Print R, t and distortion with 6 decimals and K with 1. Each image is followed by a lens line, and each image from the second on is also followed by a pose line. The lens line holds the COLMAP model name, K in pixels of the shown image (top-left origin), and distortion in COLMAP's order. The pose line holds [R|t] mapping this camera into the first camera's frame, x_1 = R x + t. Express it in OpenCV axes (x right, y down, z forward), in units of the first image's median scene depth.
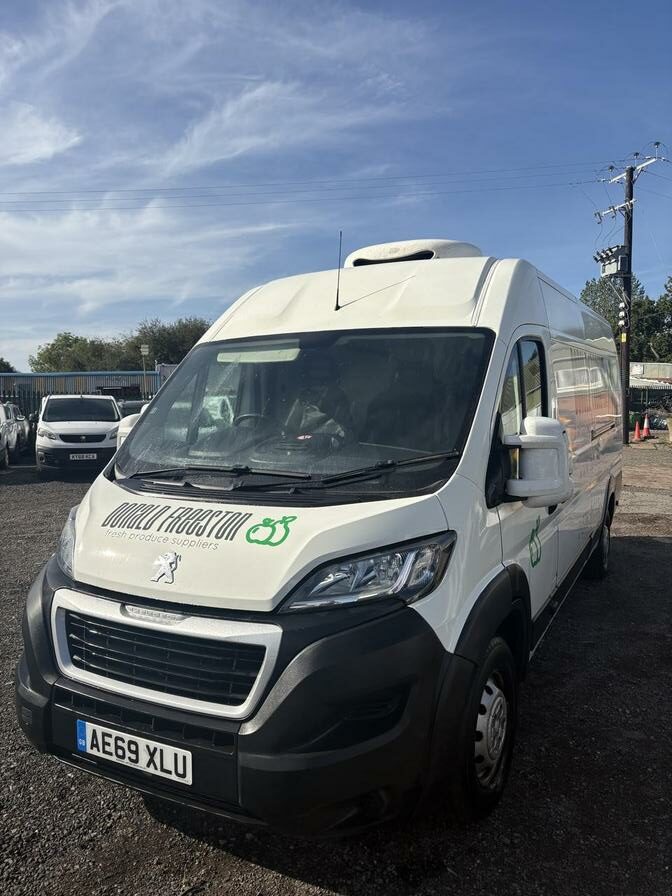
lens RADIAL K [[636.6, 0, 347.8], [0, 636.6, 447.6], [0, 0, 1]] dist [0.046168, -0.034030]
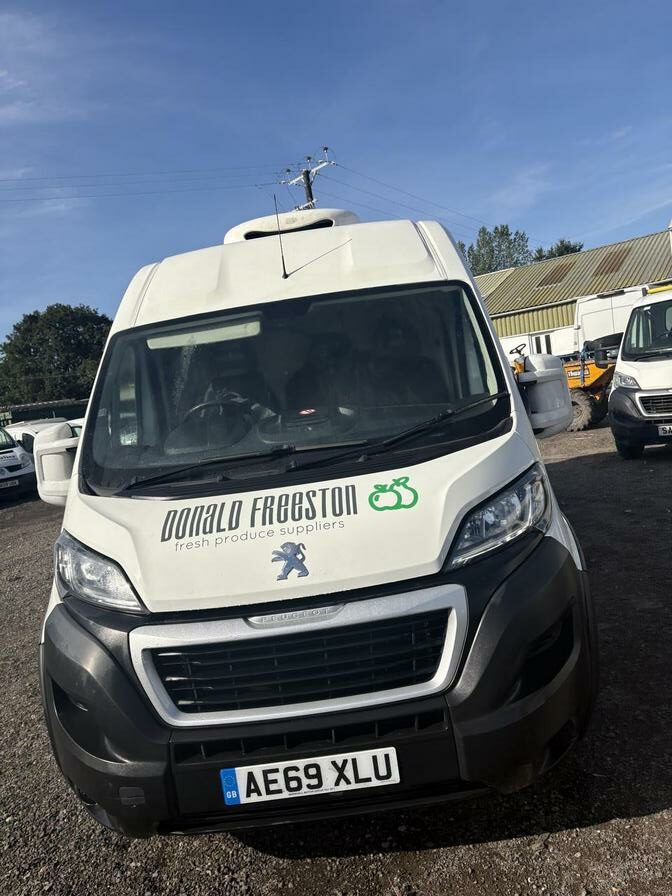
lens RADIAL K [[636.6, 0, 347.8], [0, 636.6, 447.6], [0, 0, 1]] dist [0.046168, -0.034030]
pose [[0.898699, -0.169374, 0.404540, -0.544203], [0.170654, 0.984772, 0.033194, 0.020659], [-0.404001, 0.039205, 0.913918, 0.176893]]
